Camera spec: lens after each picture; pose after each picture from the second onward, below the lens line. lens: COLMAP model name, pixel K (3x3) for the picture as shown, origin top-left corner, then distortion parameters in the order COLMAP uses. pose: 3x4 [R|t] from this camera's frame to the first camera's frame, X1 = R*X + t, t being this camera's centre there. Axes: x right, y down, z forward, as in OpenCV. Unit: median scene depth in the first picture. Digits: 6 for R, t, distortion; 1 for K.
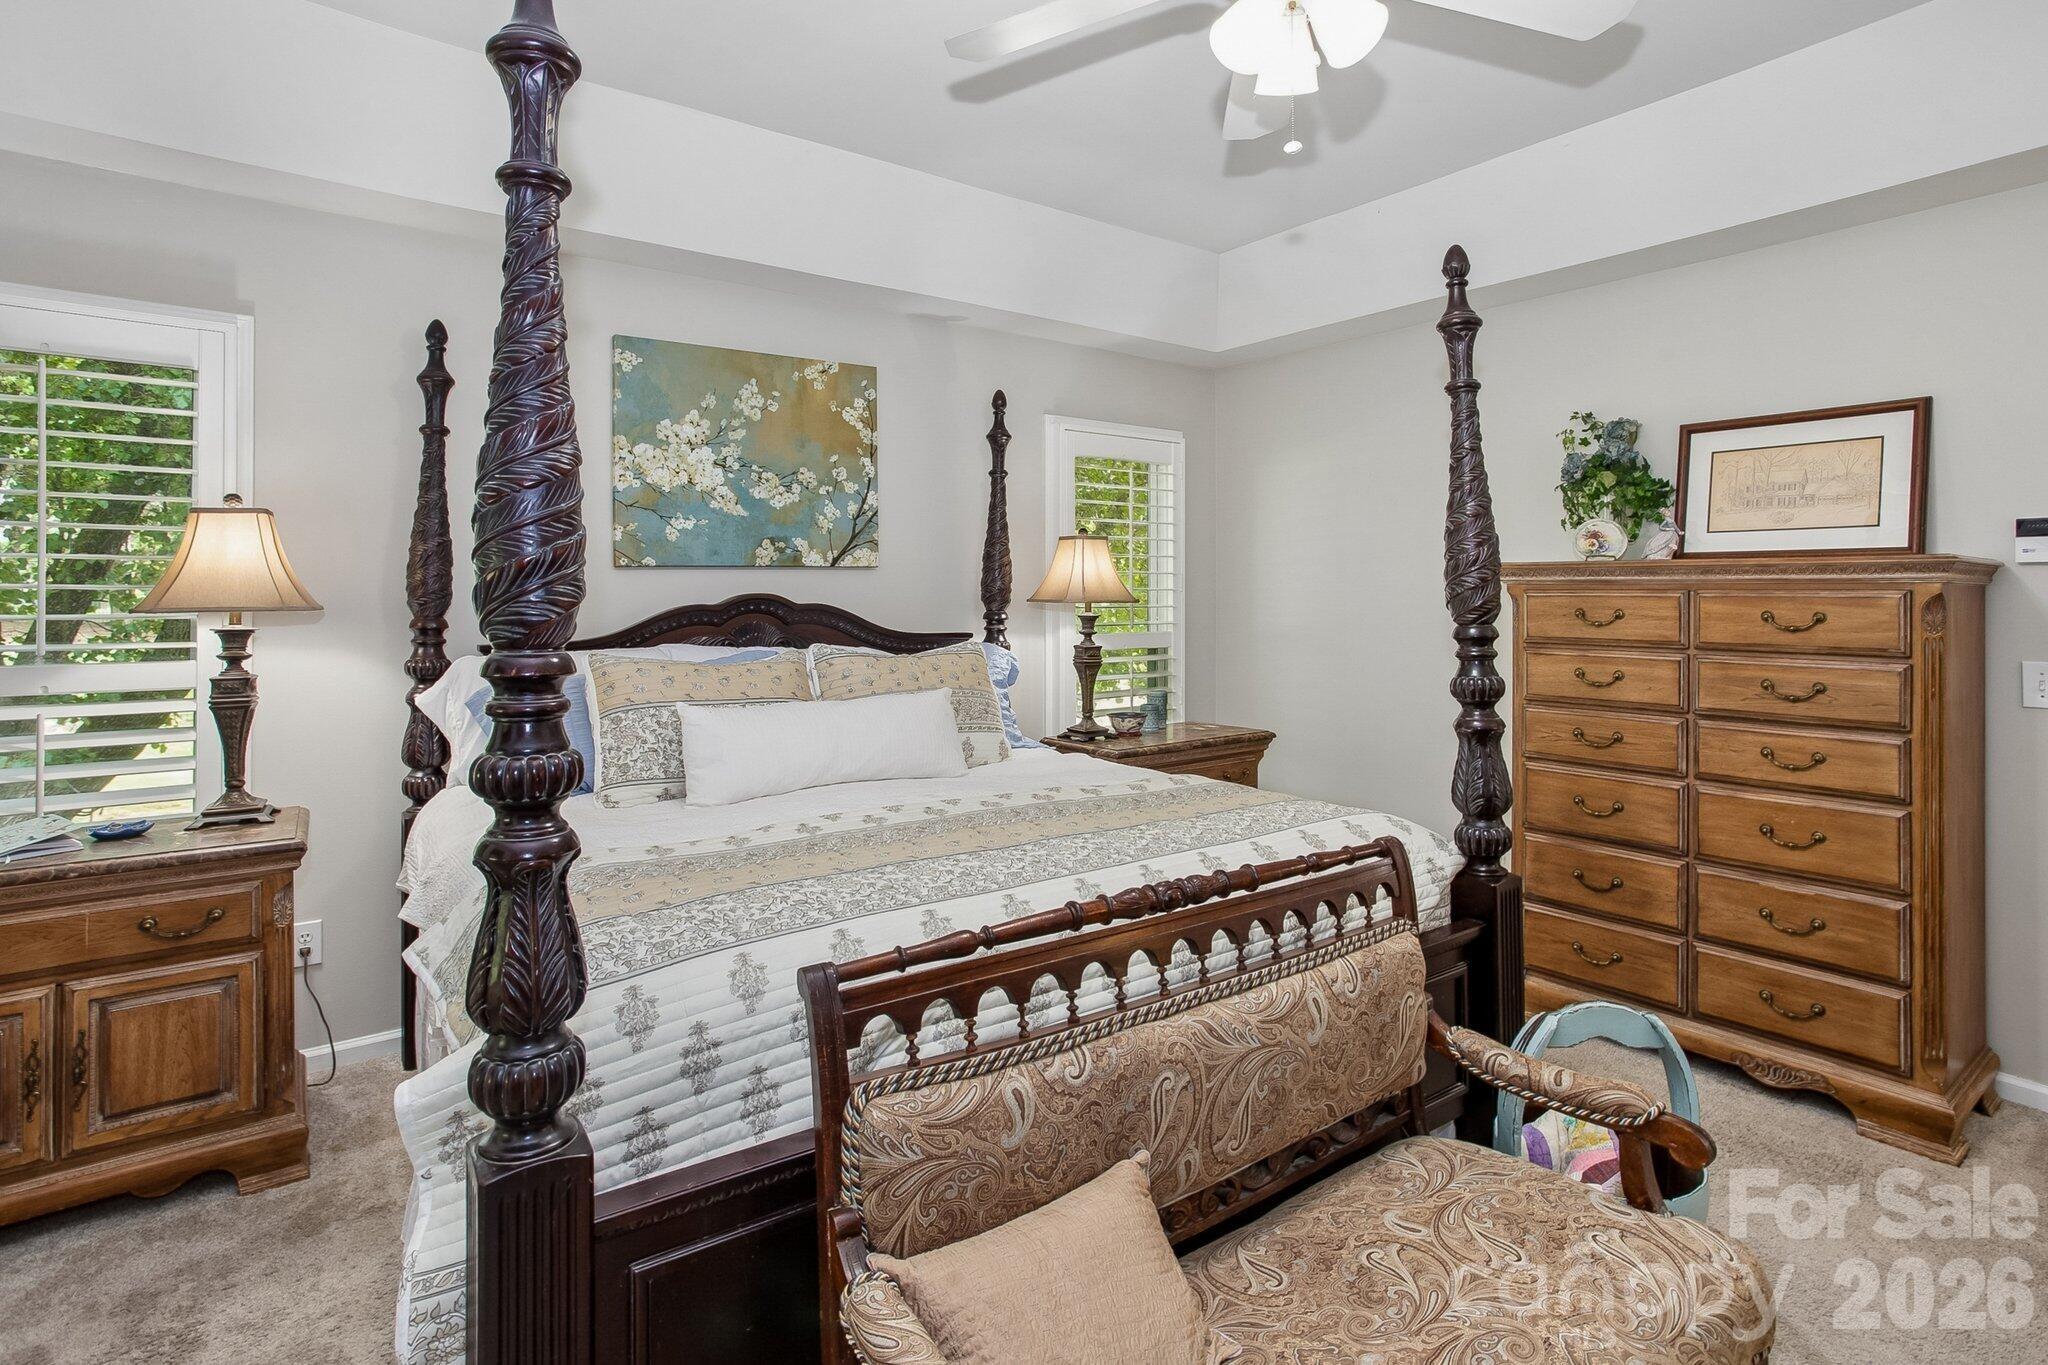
lens RADIAL K [[1069.0, 0, 1021.9], [0, 1069.0, 593.9], [0, 0, 1]] dist [-0.002067, 0.029176]
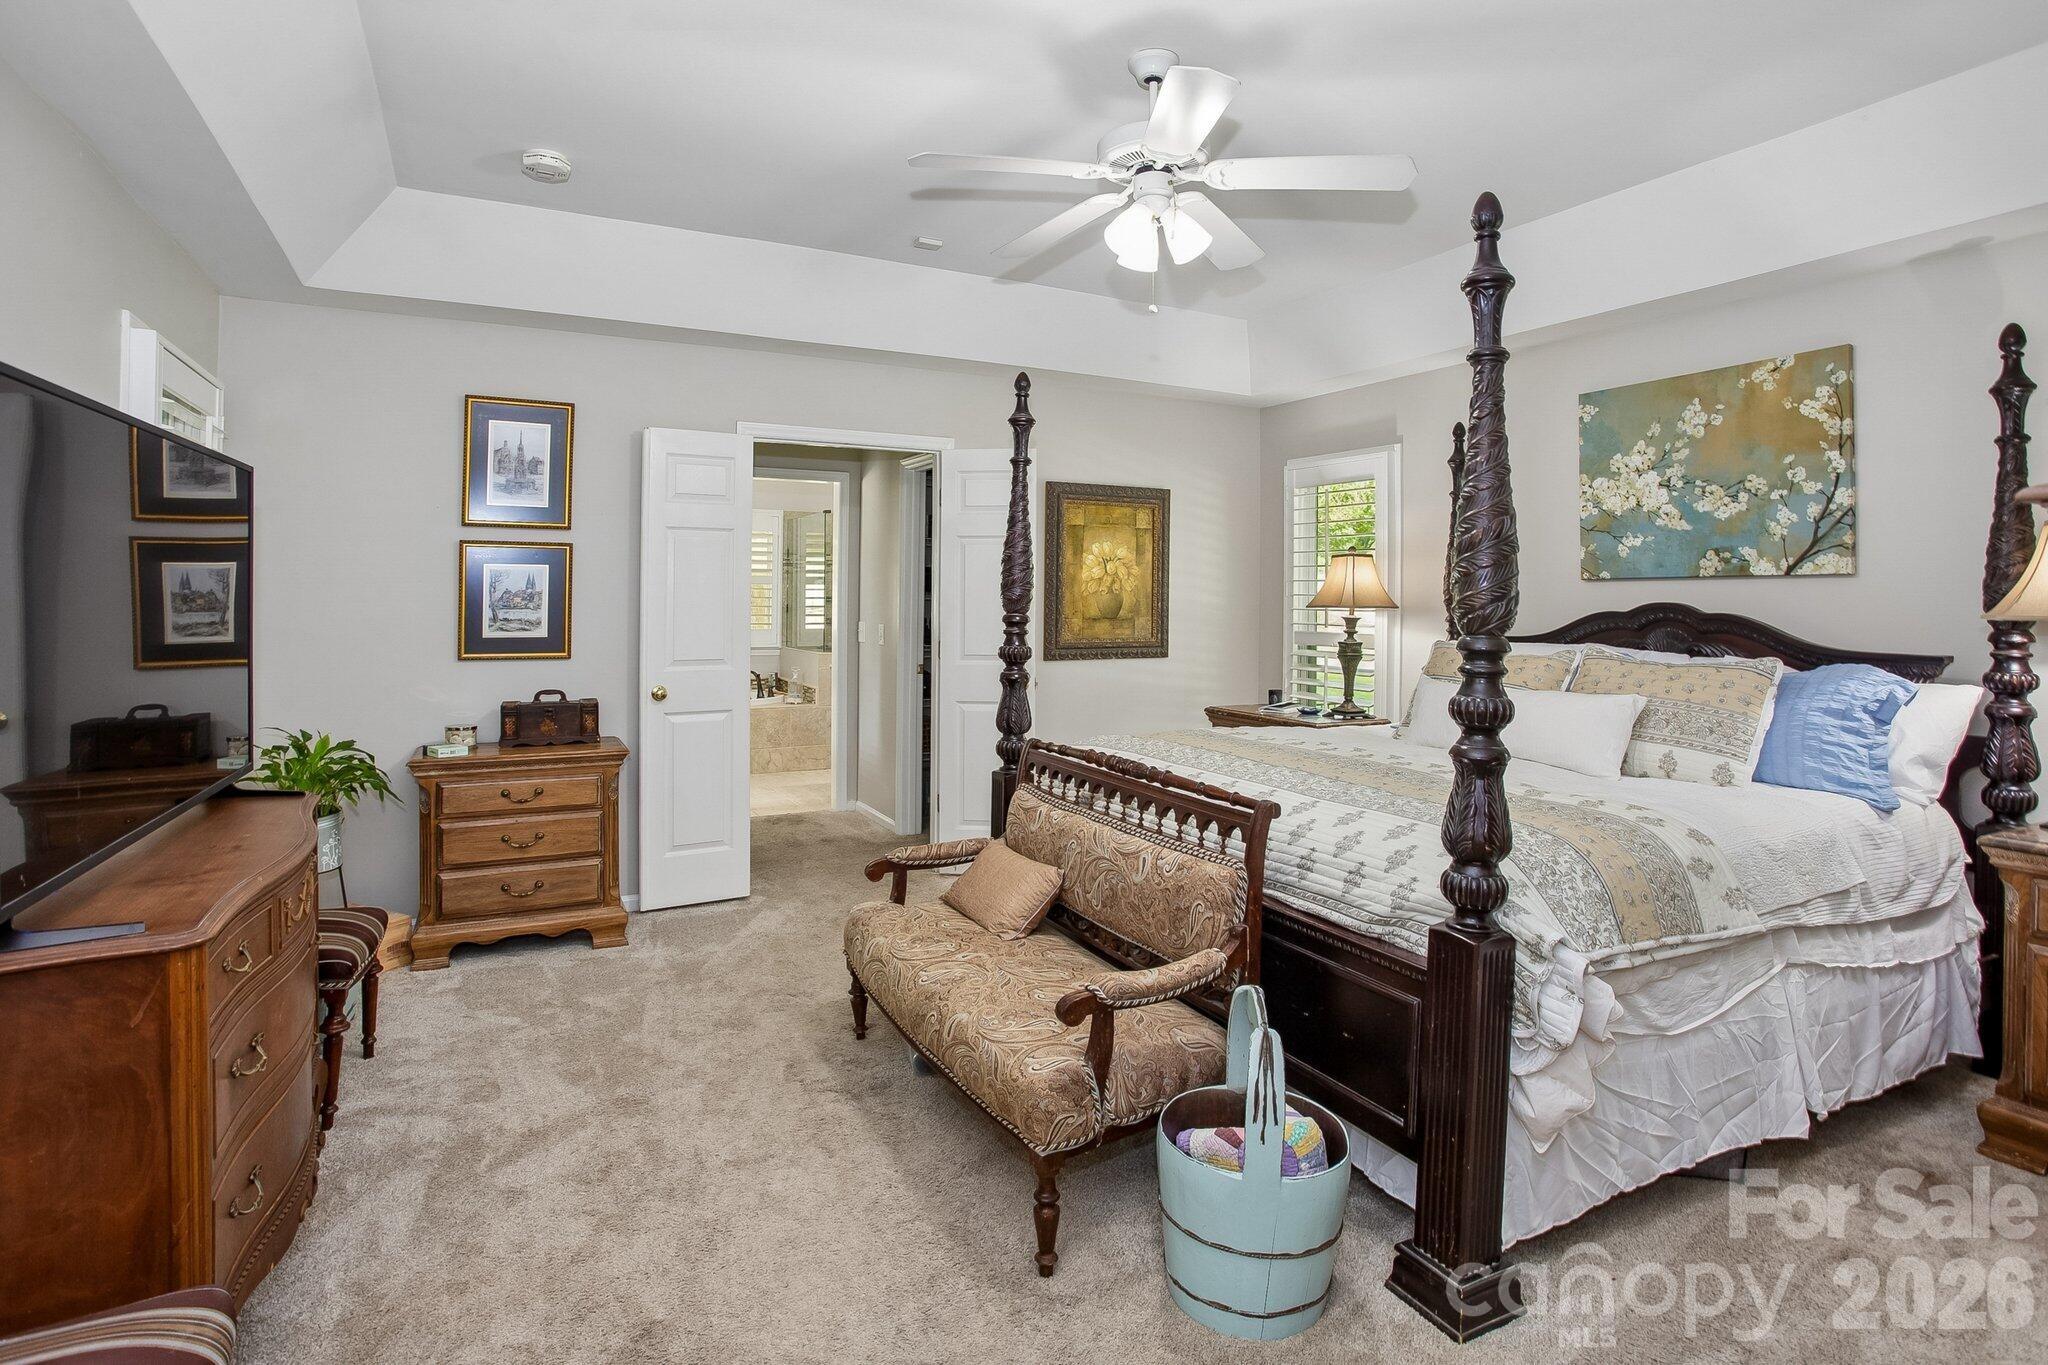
lens RADIAL K [[1016.6, 0, 1024.0], [0, 1016.6, 682.5], [0, 0, 1]] dist [-0.069231, 0.024872]
pose [[-0.138705, 0.083507, -0.986807, 0.827529], [-0.006528, 0.996340, 0.085231, -0.000808], [0.990312, 0.018264, -0.137652, 0.486549]]
